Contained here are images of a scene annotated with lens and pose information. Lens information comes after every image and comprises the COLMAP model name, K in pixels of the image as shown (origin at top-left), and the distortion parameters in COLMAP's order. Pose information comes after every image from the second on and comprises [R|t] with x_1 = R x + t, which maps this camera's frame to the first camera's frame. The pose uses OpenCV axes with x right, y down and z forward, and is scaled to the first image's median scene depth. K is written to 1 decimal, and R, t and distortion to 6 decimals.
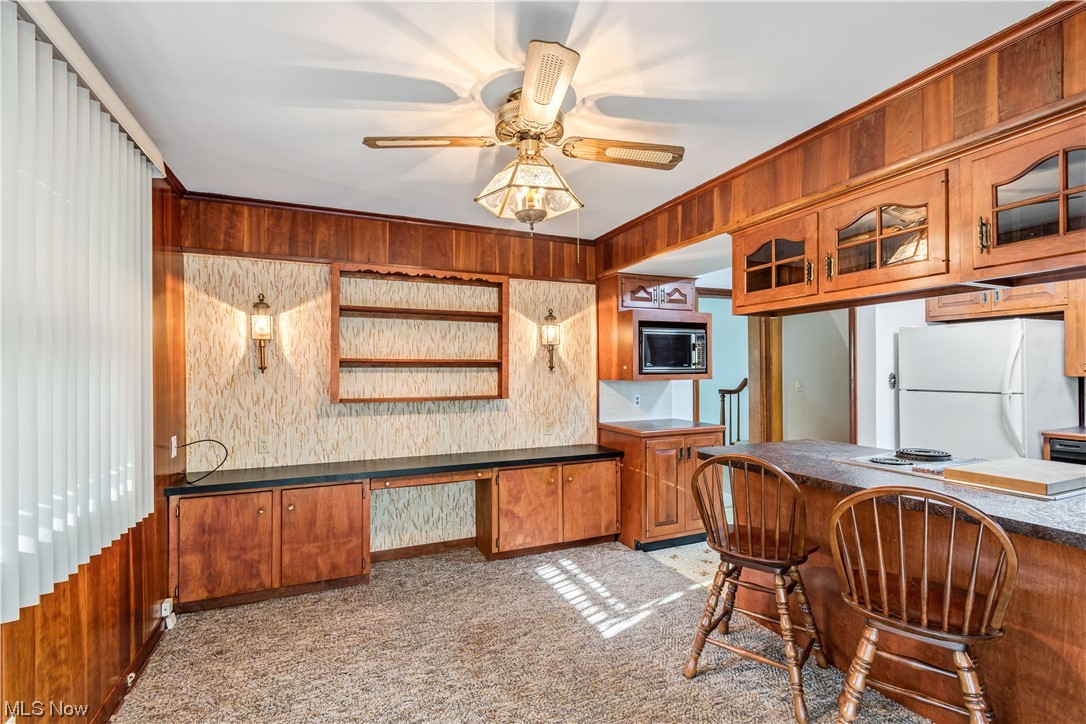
lens RADIAL K [[484.9, 0, 537.9], [0, 484.9, 369.1], [0, 0, 1]] dist [-0.000241, -0.000077]
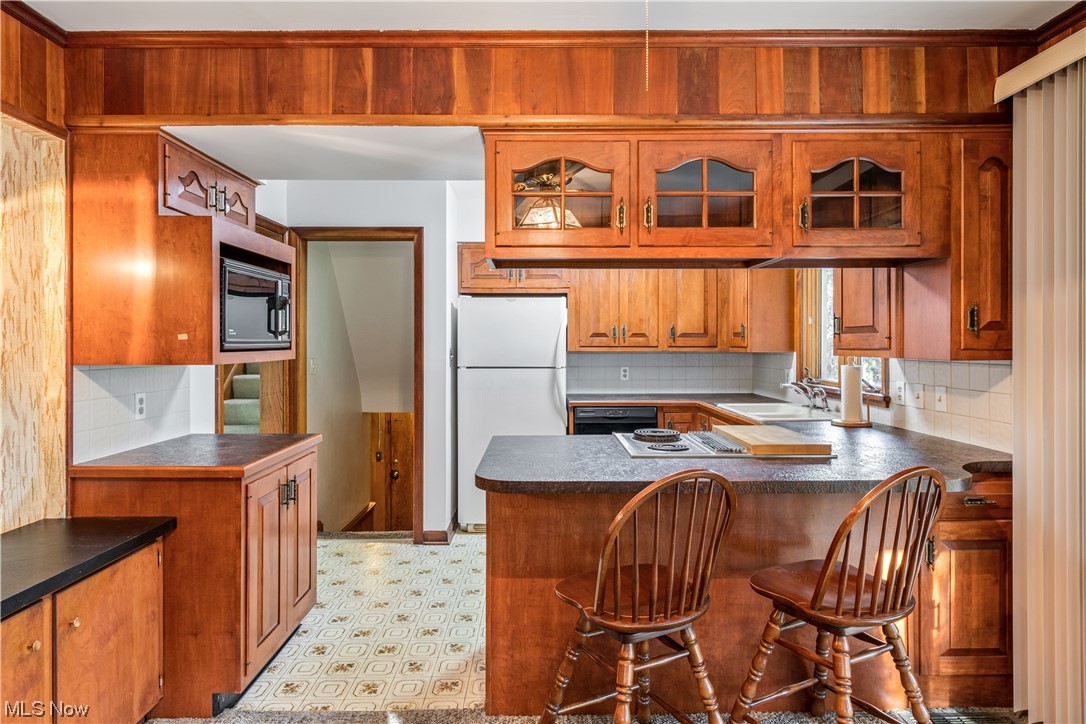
lens RADIAL K [[611.2, 0, 542.5], [0, 611.2, 344.0], [0, 0, 1]] dist [0.003122, 0.001675]
pose [[0.385793, 0.005603, 0.922568, -0.250616], [-0.003883, 0.999983, -0.004449, 0.005486], [-0.922577, -0.001866, 0.385808, 0.486879]]
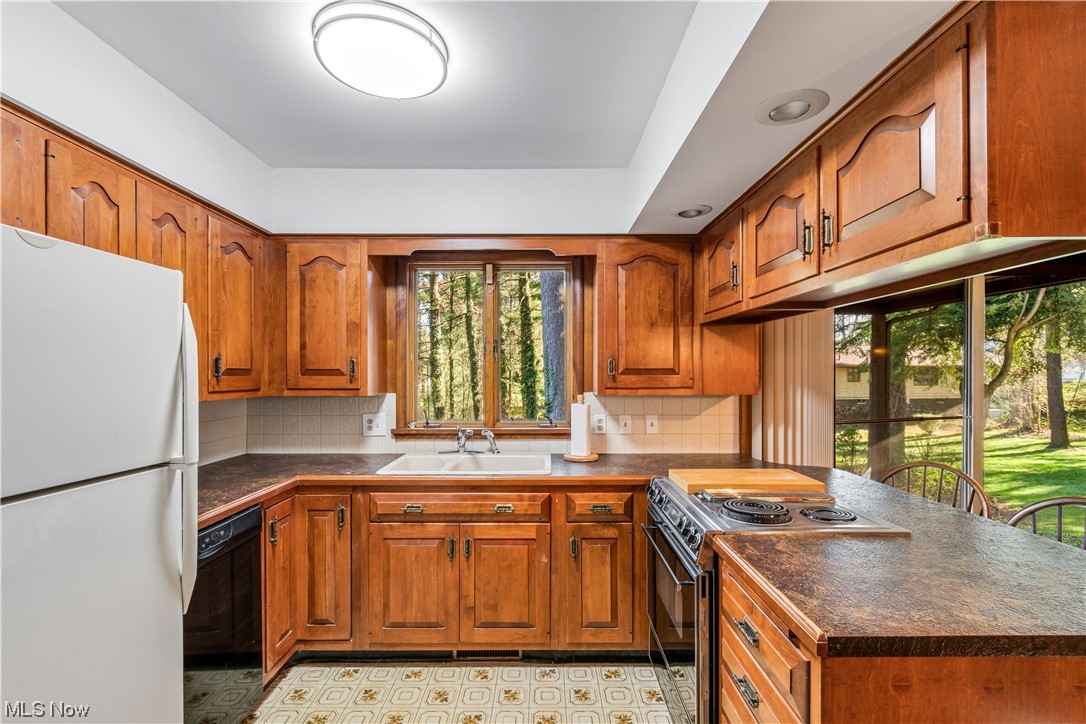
lens RADIAL K [[482.6, 0, 538.0], [0, 482.6, 364.2], [0, 0, 1]] dist [0.000739, 0.000250]
pose [[-0.917925, 0.017633, 0.396362, 0.527871], [0.008525, 0.999658, -0.024730, -0.013039], [-0.396662, -0.019321, -0.917761, 1.154342]]
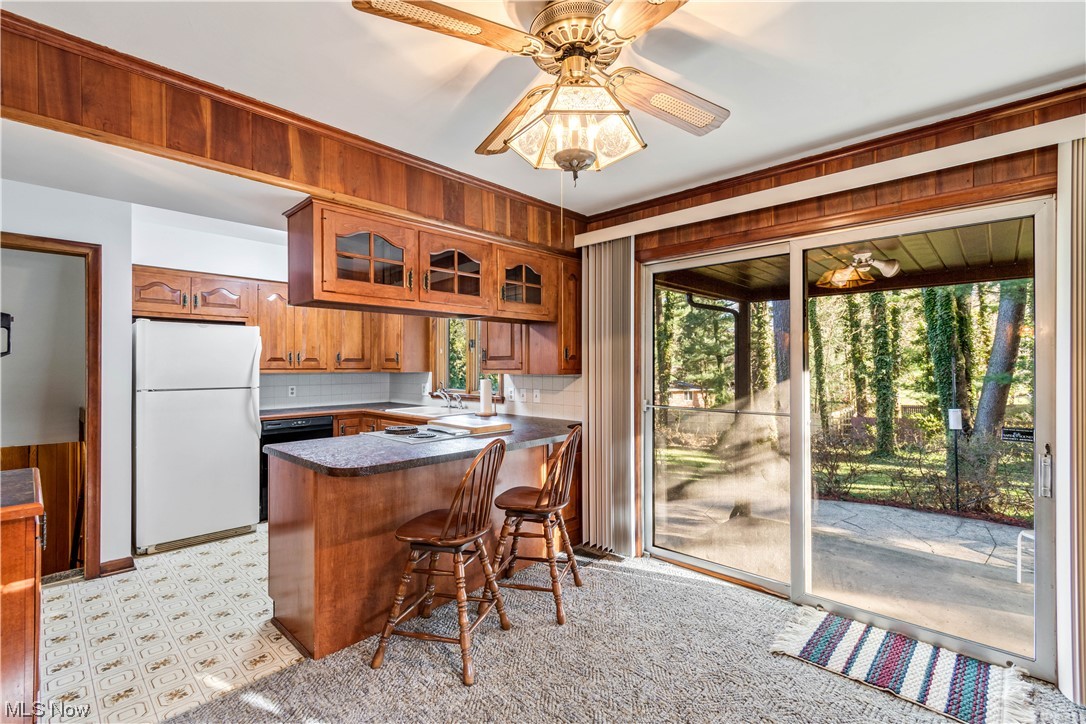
lens RADIAL K [[482.6, 0, 538.0], [0, 482.6, 364.2], [0, 0, 1]] dist [0.000739, 0.000250]
pose [[-0.391164, 0.010500, 0.920261, -0.387593], [0.002077, 0.999942, -0.010526, 0.006610], [-0.920319, -0.002206, -0.391163, 0.765858]]
